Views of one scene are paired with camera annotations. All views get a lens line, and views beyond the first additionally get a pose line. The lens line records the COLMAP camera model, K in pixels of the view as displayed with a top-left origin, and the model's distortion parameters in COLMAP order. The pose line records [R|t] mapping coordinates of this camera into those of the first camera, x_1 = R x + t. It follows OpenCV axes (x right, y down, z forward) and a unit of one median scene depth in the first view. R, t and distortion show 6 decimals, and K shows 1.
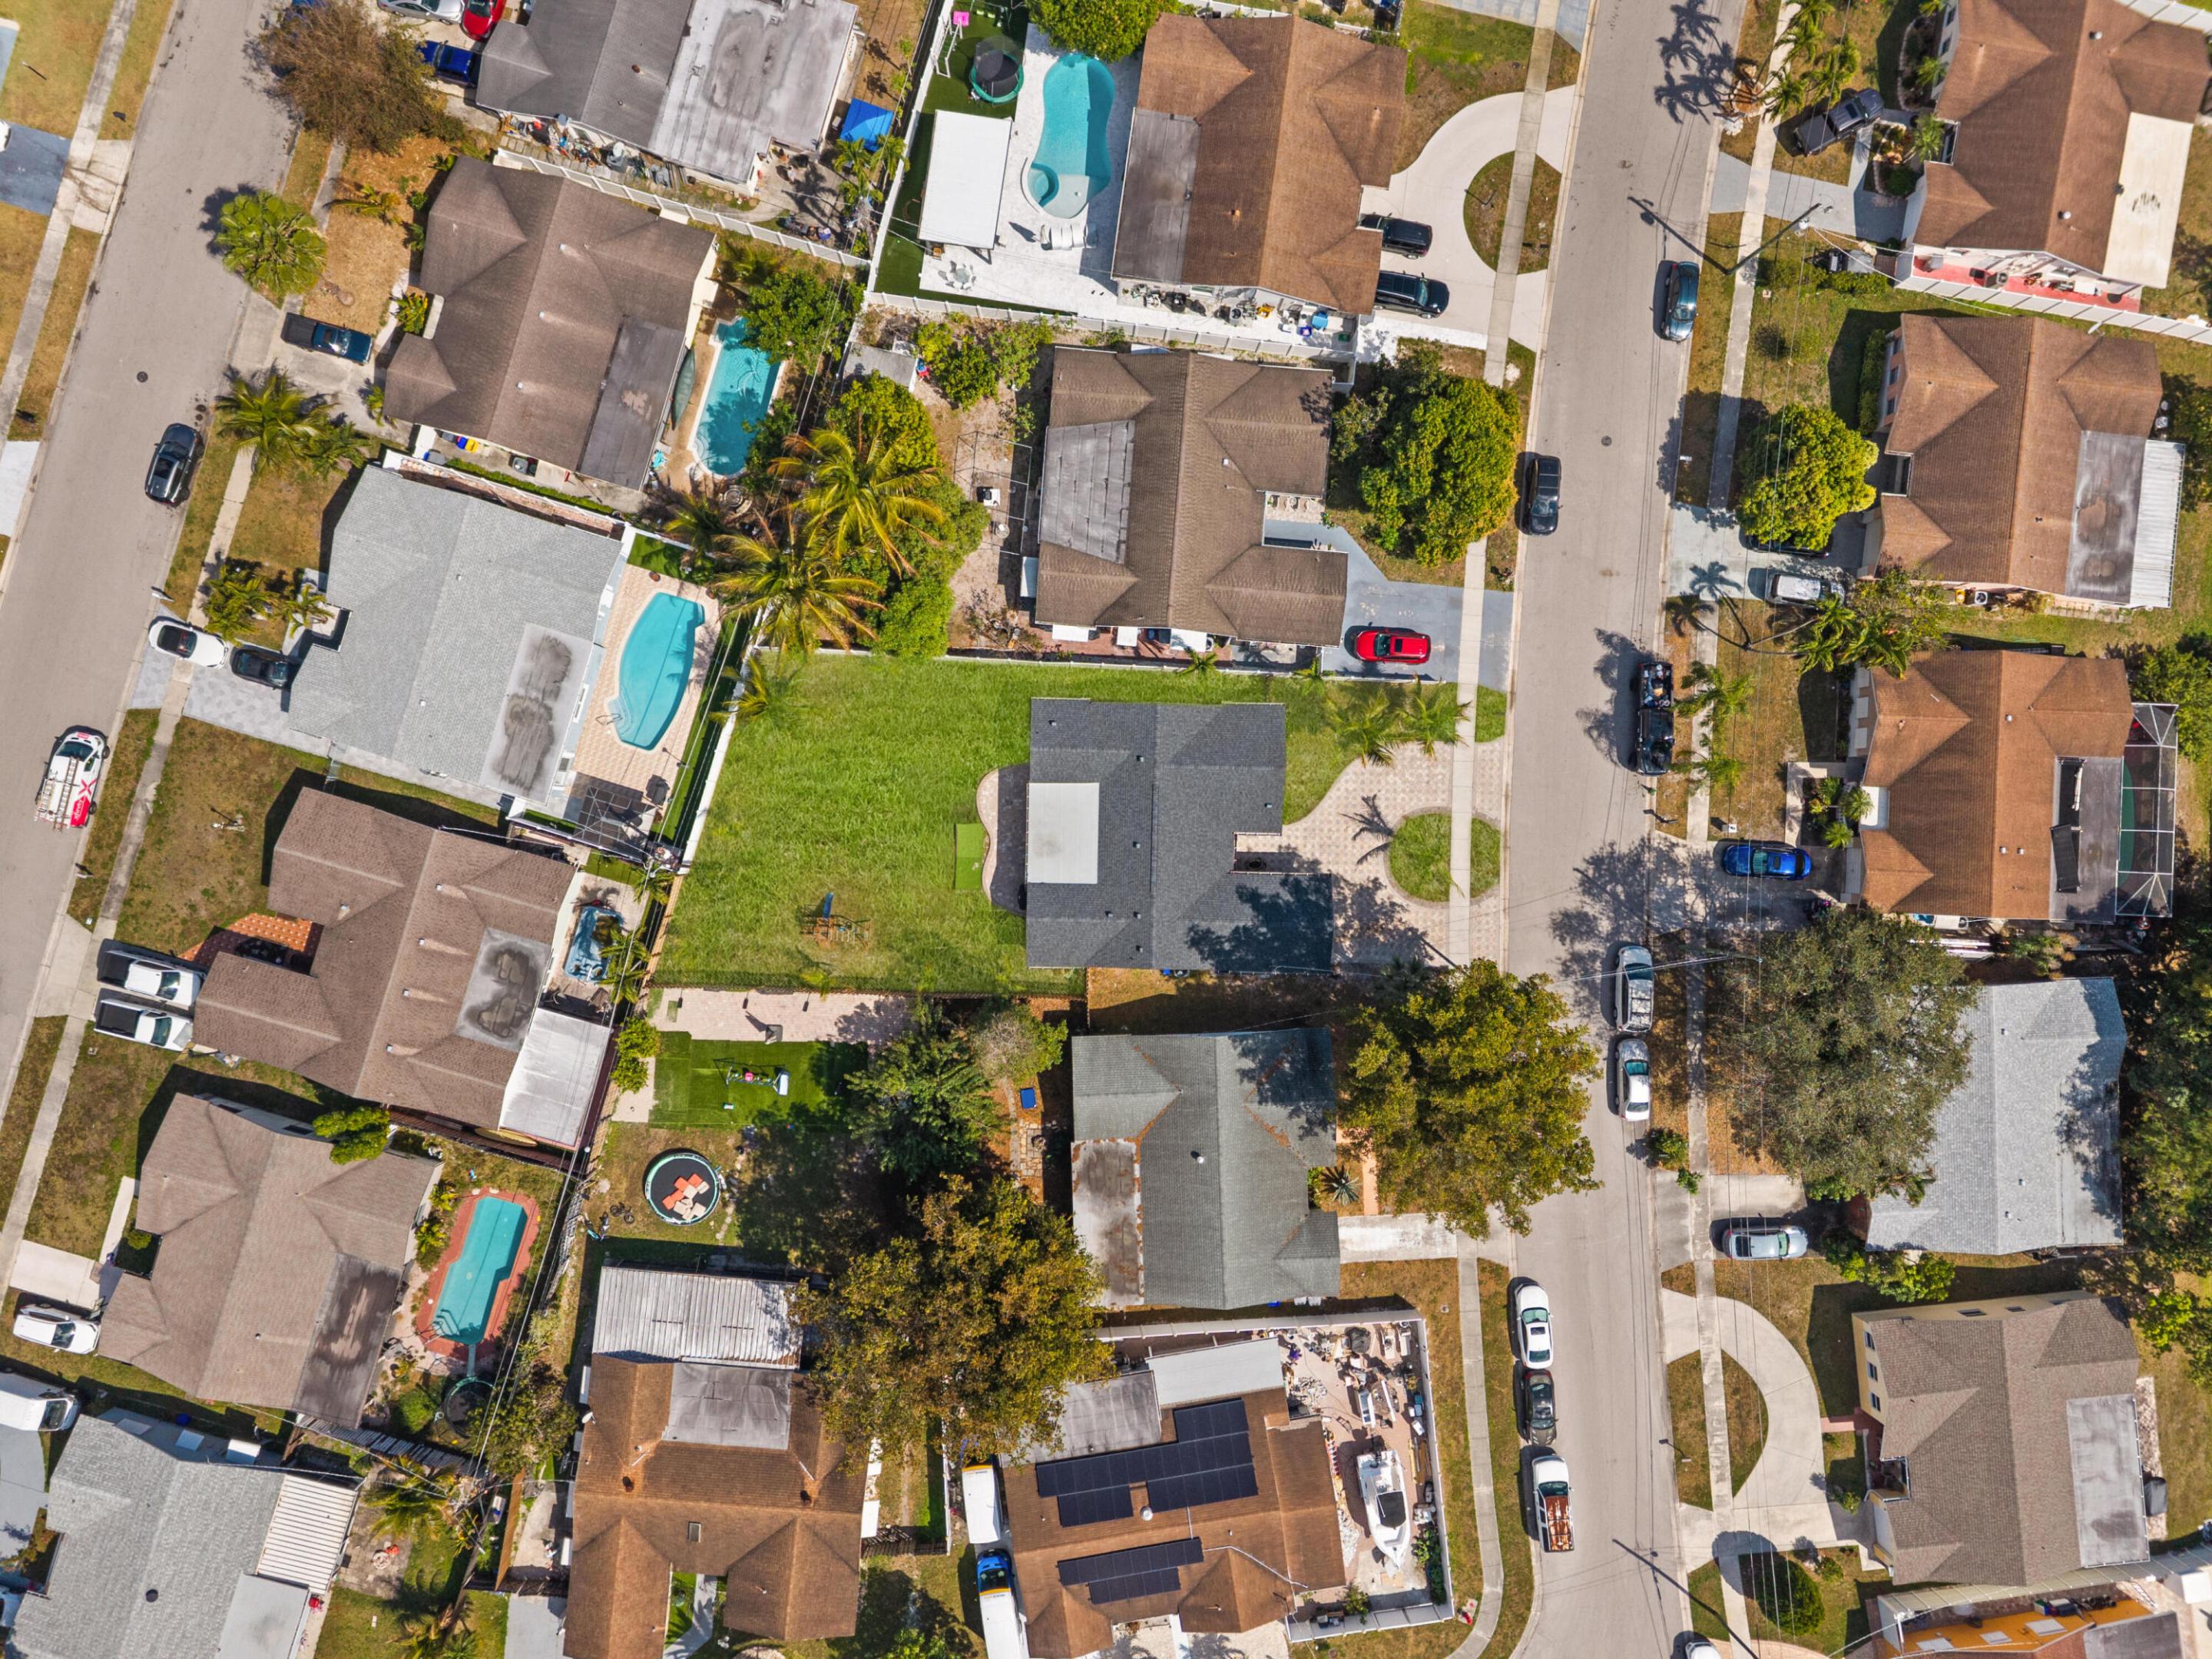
lens RADIAL K [[1491.4, 0, 1093.9], [0, 1491.4, 847.0], [0, 0, 1]] dist [0.007347, -0.003098]
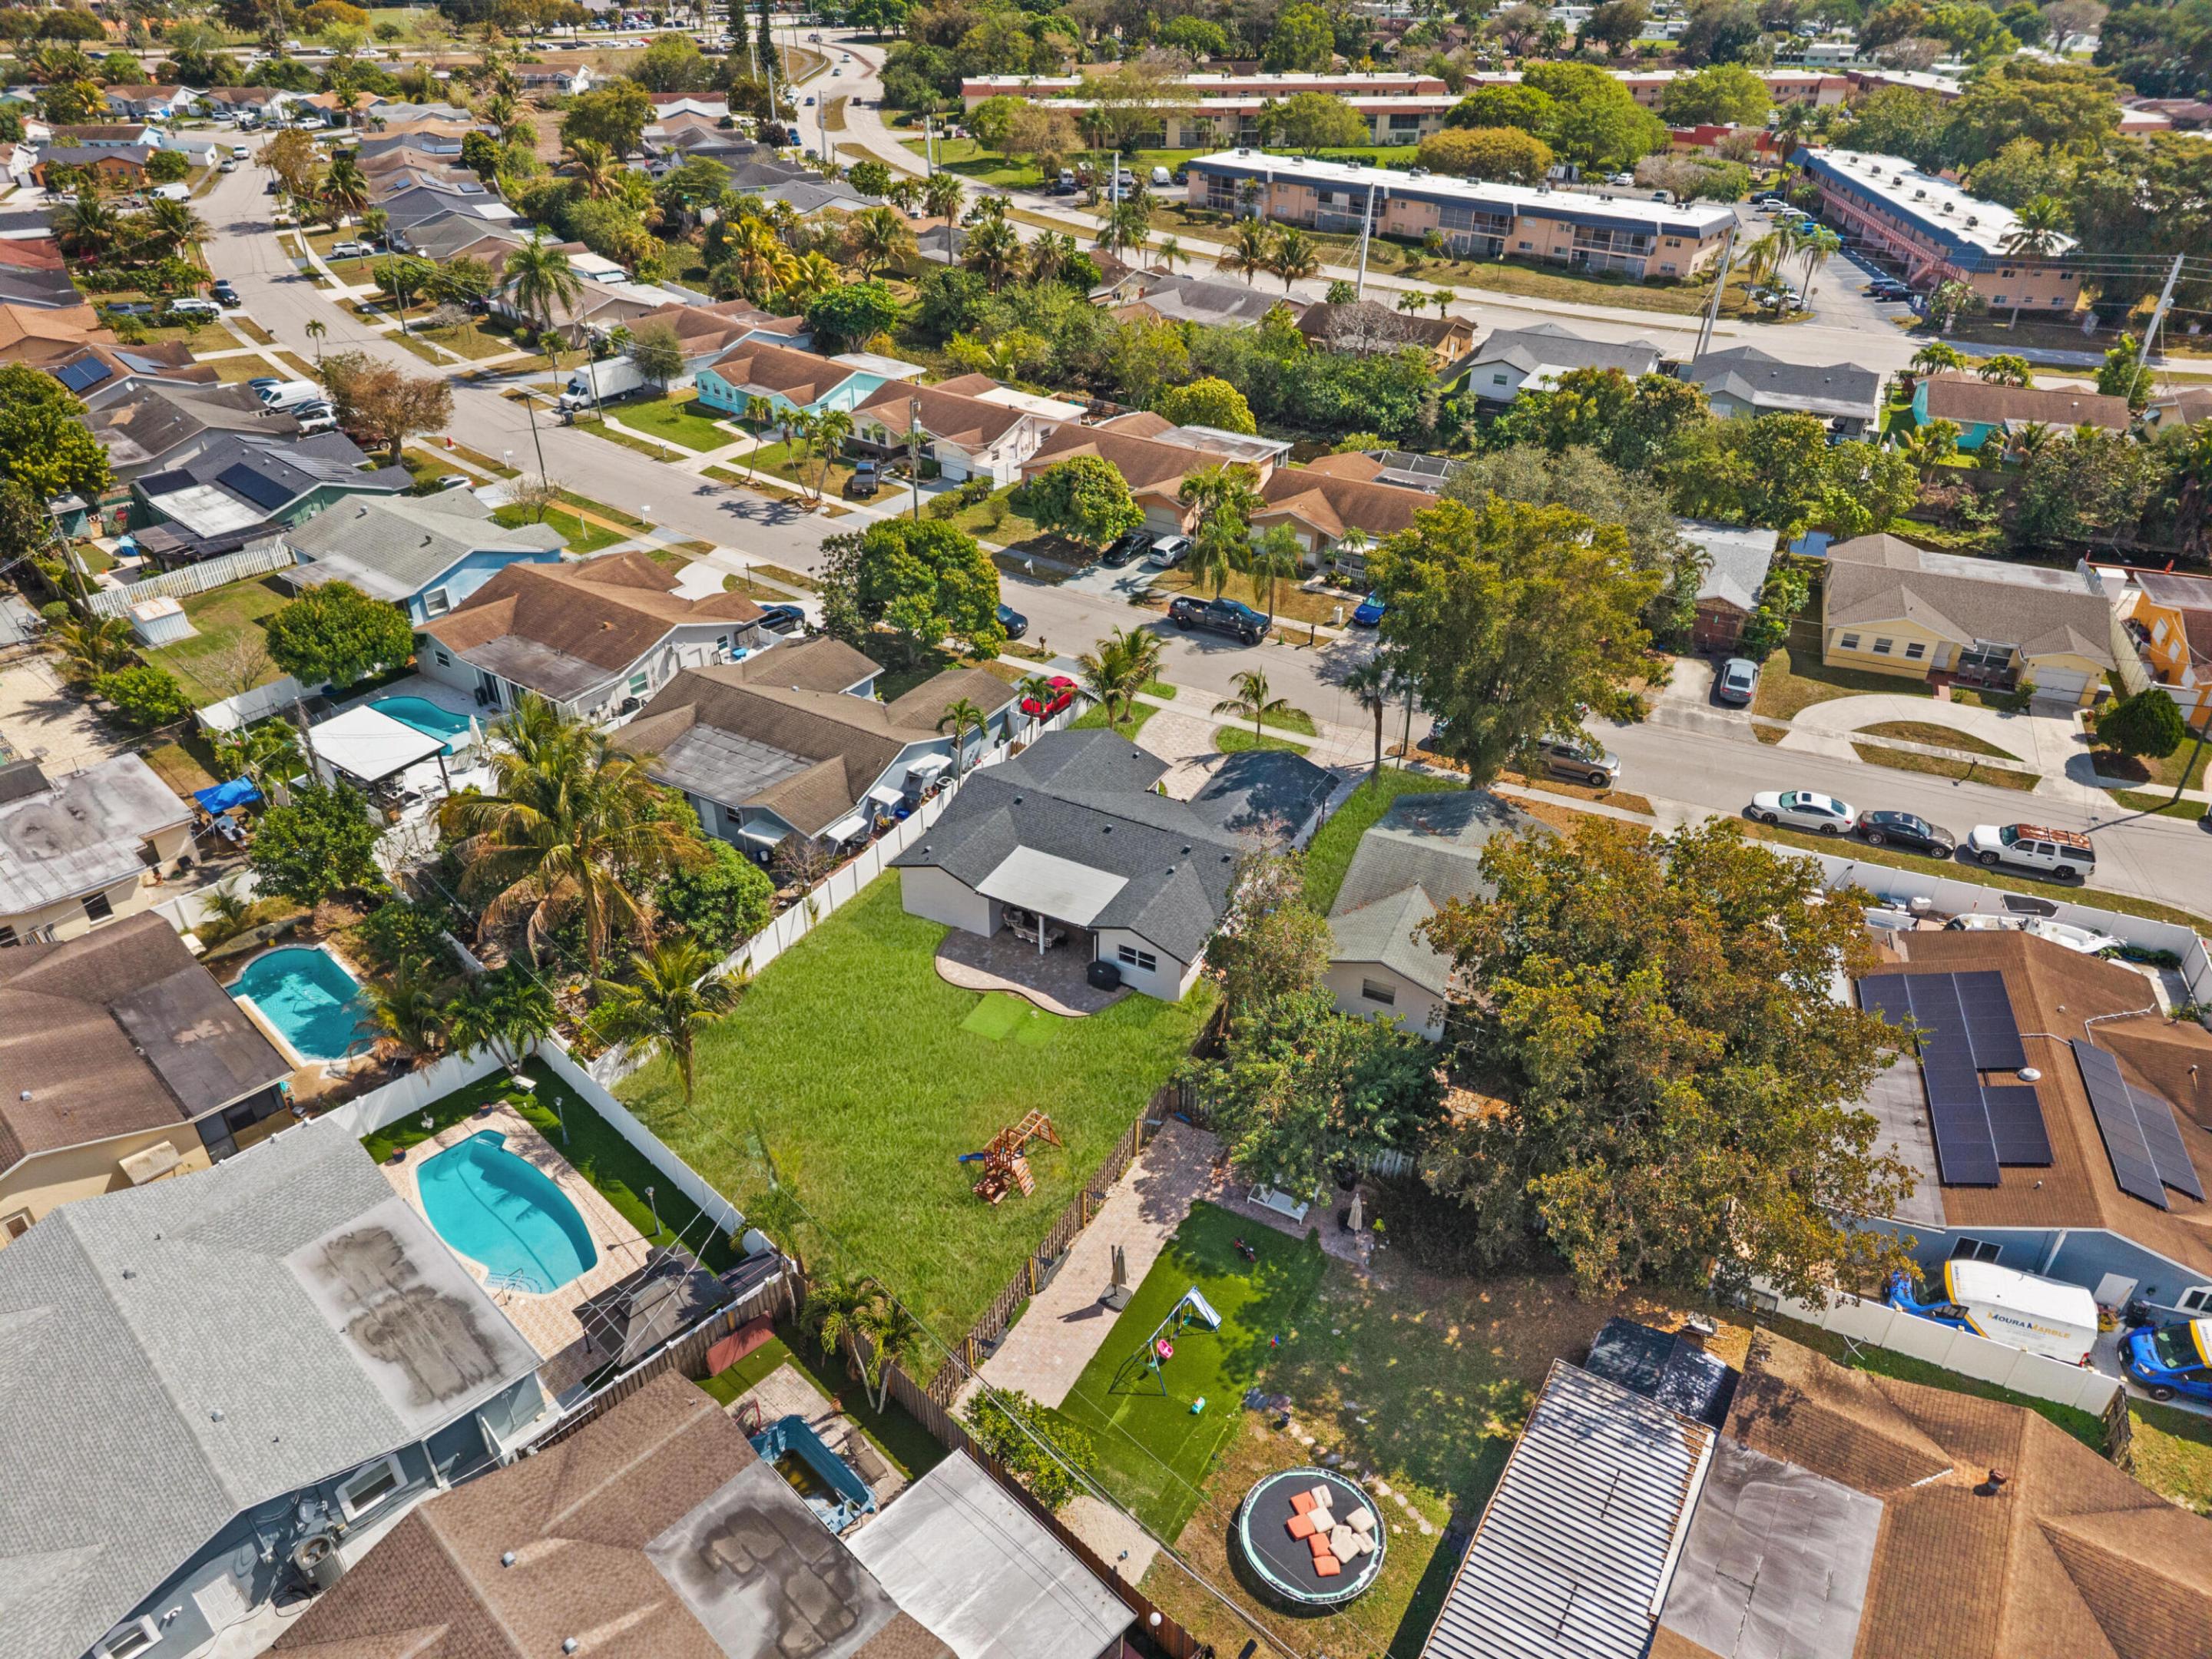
lens RADIAL K [[1491.4, 0, 1093.9], [0, 1491.4, 847.0], [0, 0, 1]] dist [0.007347, -0.003098]
pose [[0.460014, -0.501729, 0.732568, -0.557641], [0.887835, 0.249081, -0.386920, 0.299550], [0.011660, 0.828388, 0.560033, 0.526308]]
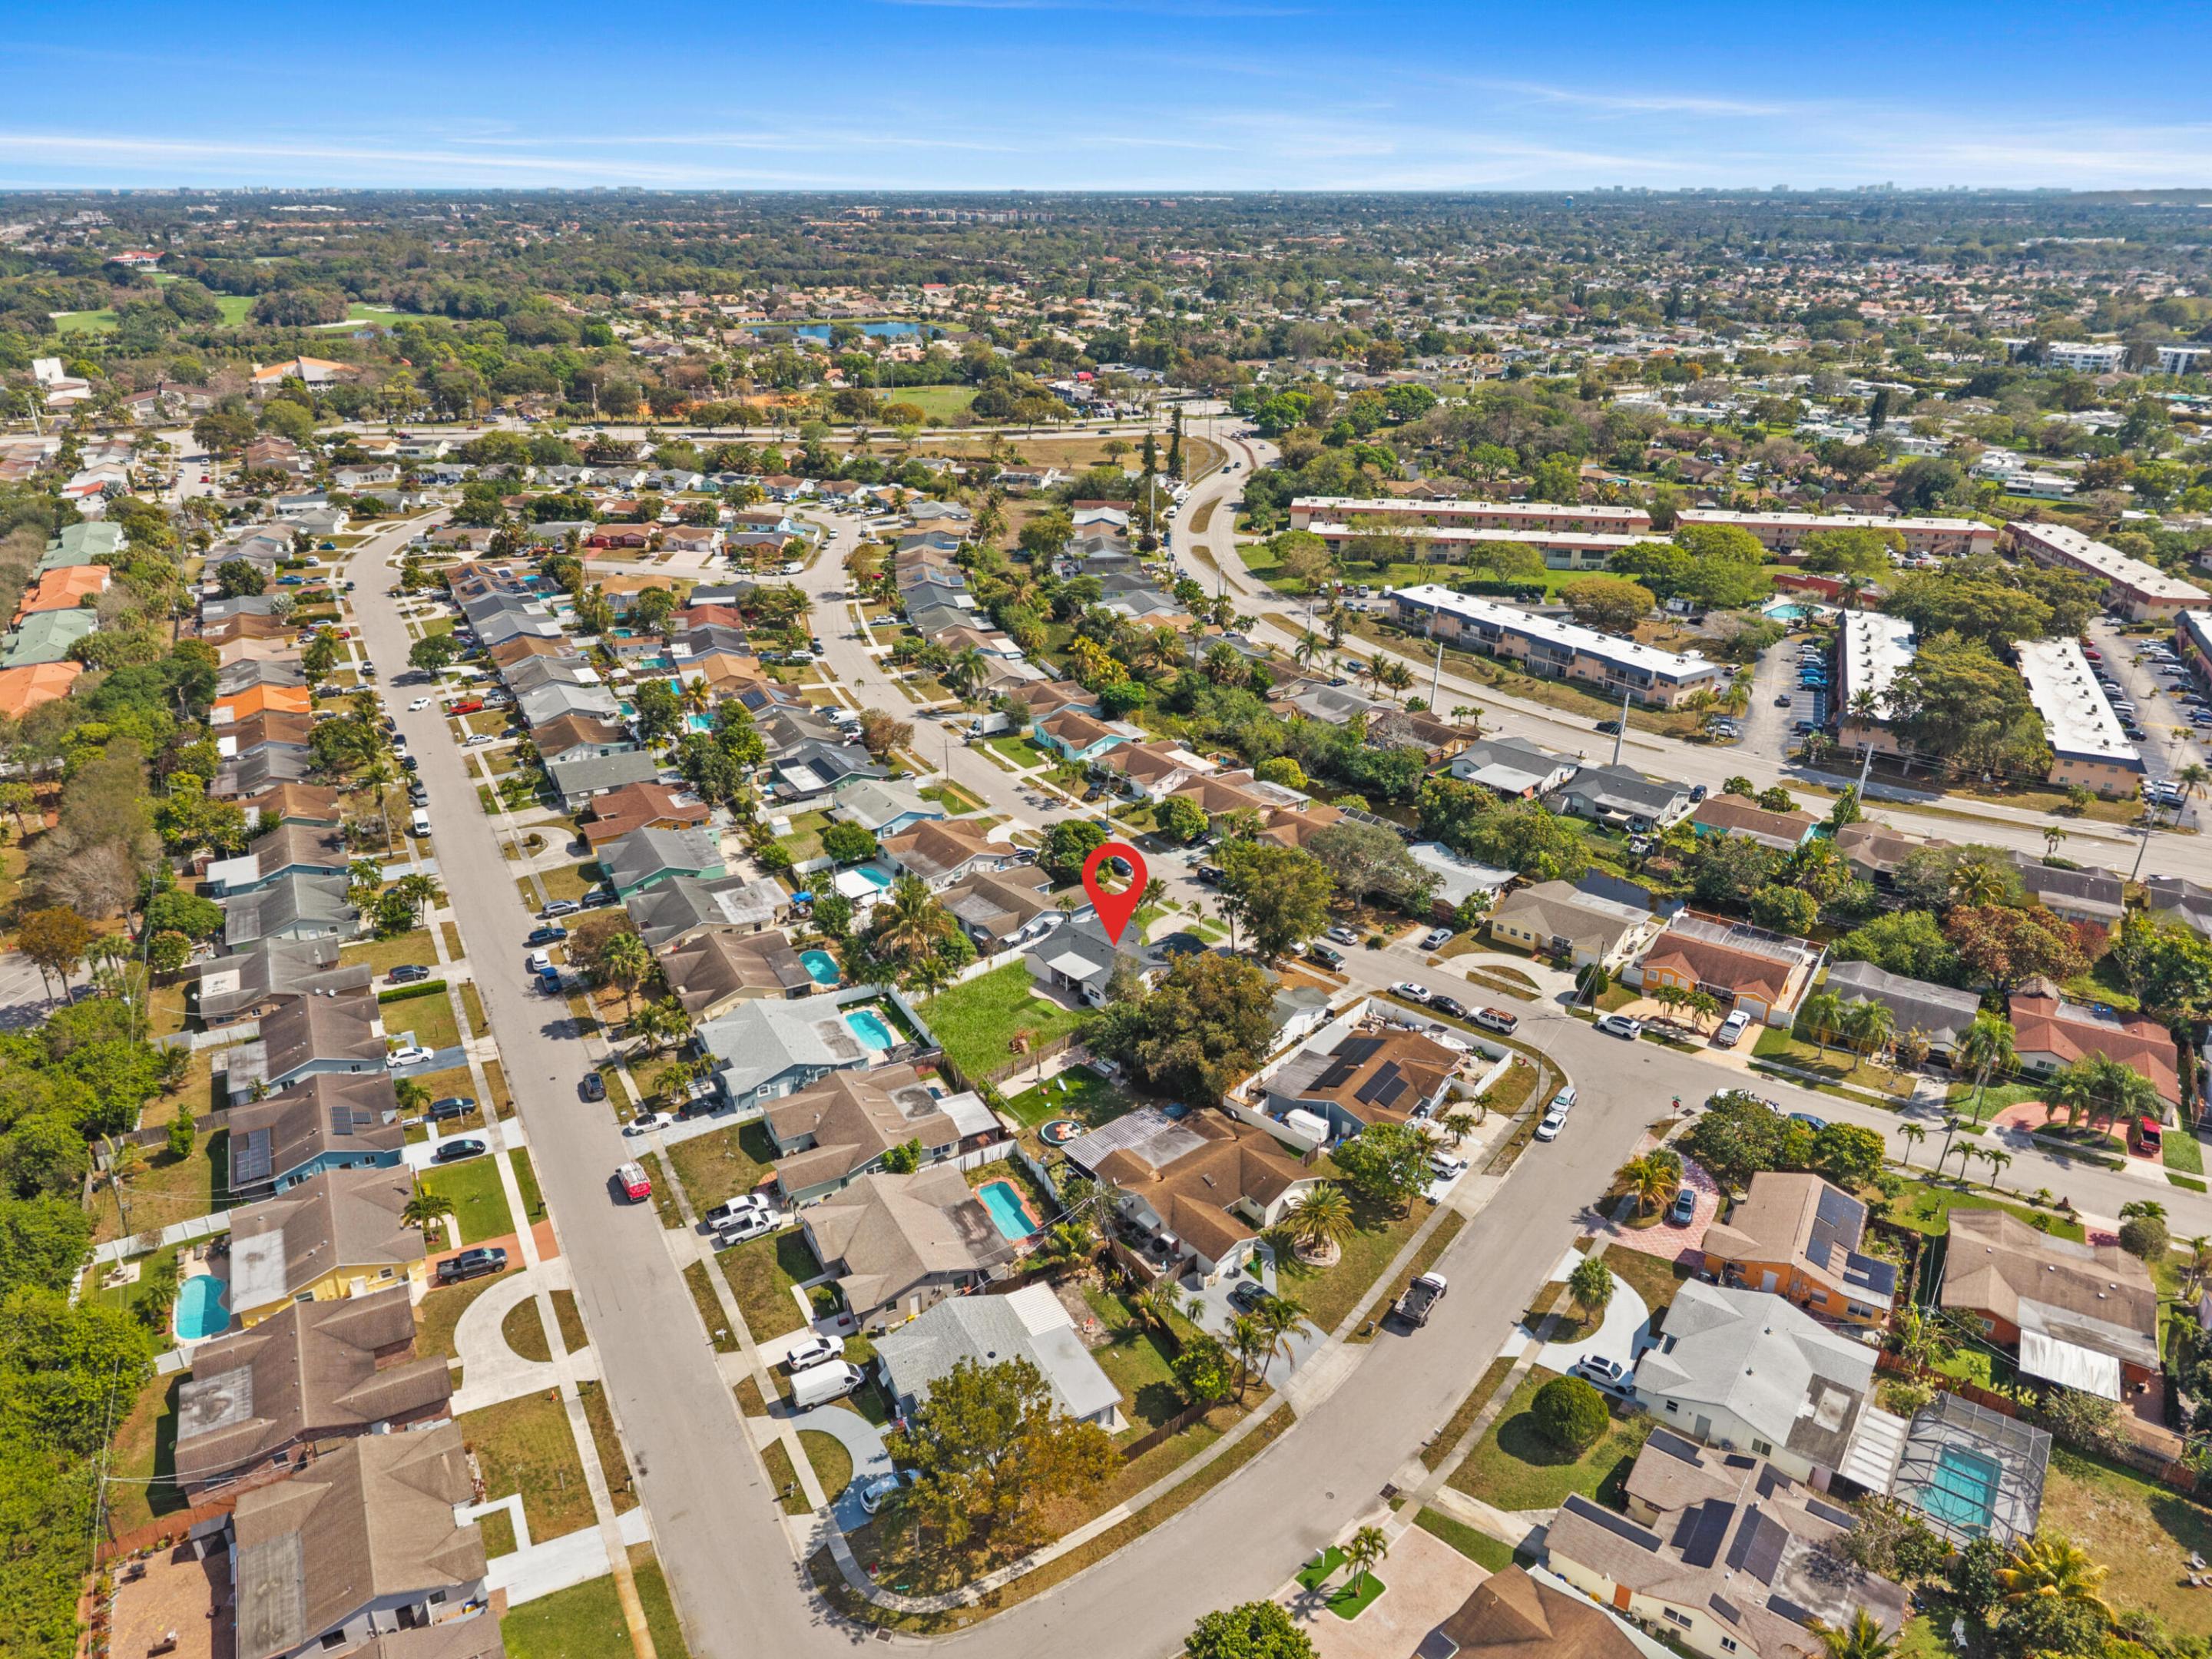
lens RADIAL K [[1534.9, 0, 1106.0], [0, 1534.9, 829.5], [0, 0, 1]] dist [0.143214, -0.001155]
pose [[0.702806, -0.303114, 0.643573, -1.299033], [0.711129, 0.275239, -0.646946, 1.343078], [0.018962, 0.912341, 0.408993, -0.071227]]
